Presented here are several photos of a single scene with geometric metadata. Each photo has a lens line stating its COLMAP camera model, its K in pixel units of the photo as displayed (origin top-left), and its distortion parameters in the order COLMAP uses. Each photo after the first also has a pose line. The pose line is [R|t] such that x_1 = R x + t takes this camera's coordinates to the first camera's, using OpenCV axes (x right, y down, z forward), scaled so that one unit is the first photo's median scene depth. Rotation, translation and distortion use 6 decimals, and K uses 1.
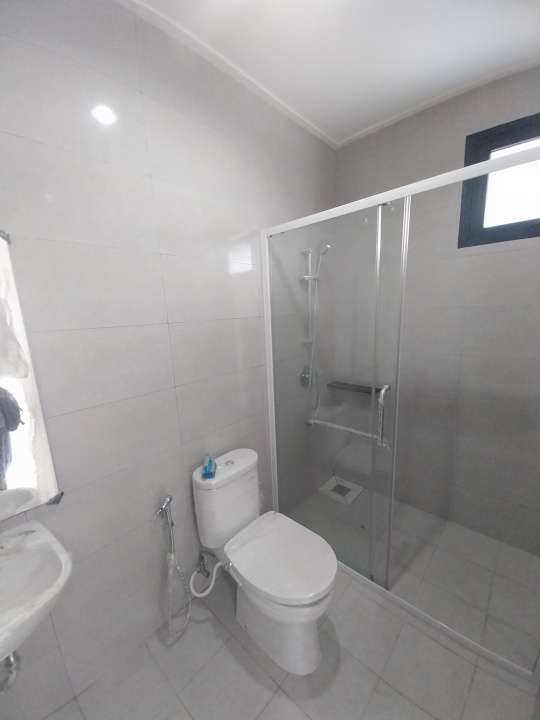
lens RADIAL K [[283.6, 0, 268.0], [0, 283.6, 368.9], [0, 0, 1]] dist [0.024253, -0.015585]
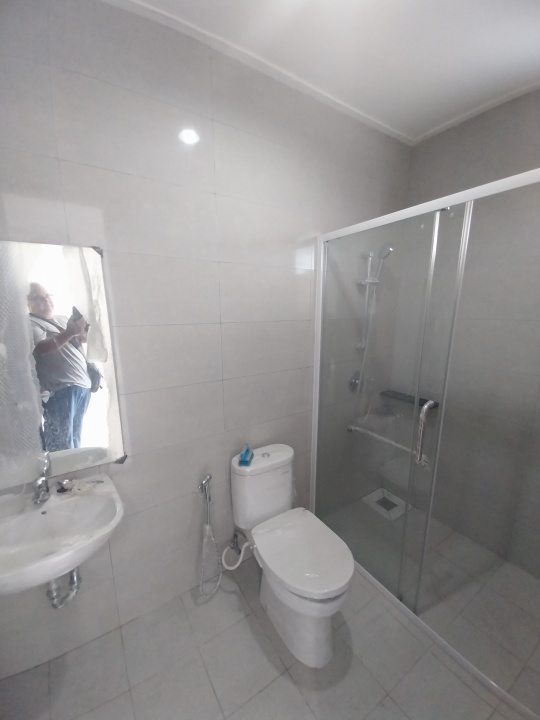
lens RADIAL K [[283.6, 0, 268.0], [0, 283.6, 368.9], [0, 0, 1]] dist [0.024253, -0.015585]
pose [[0.967519, 0.091553, -0.235637, 0.095327], [-0.088835, 0.995800, 0.022149, -0.018344], [0.236675, -0.000497, 0.971589, -0.042560]]
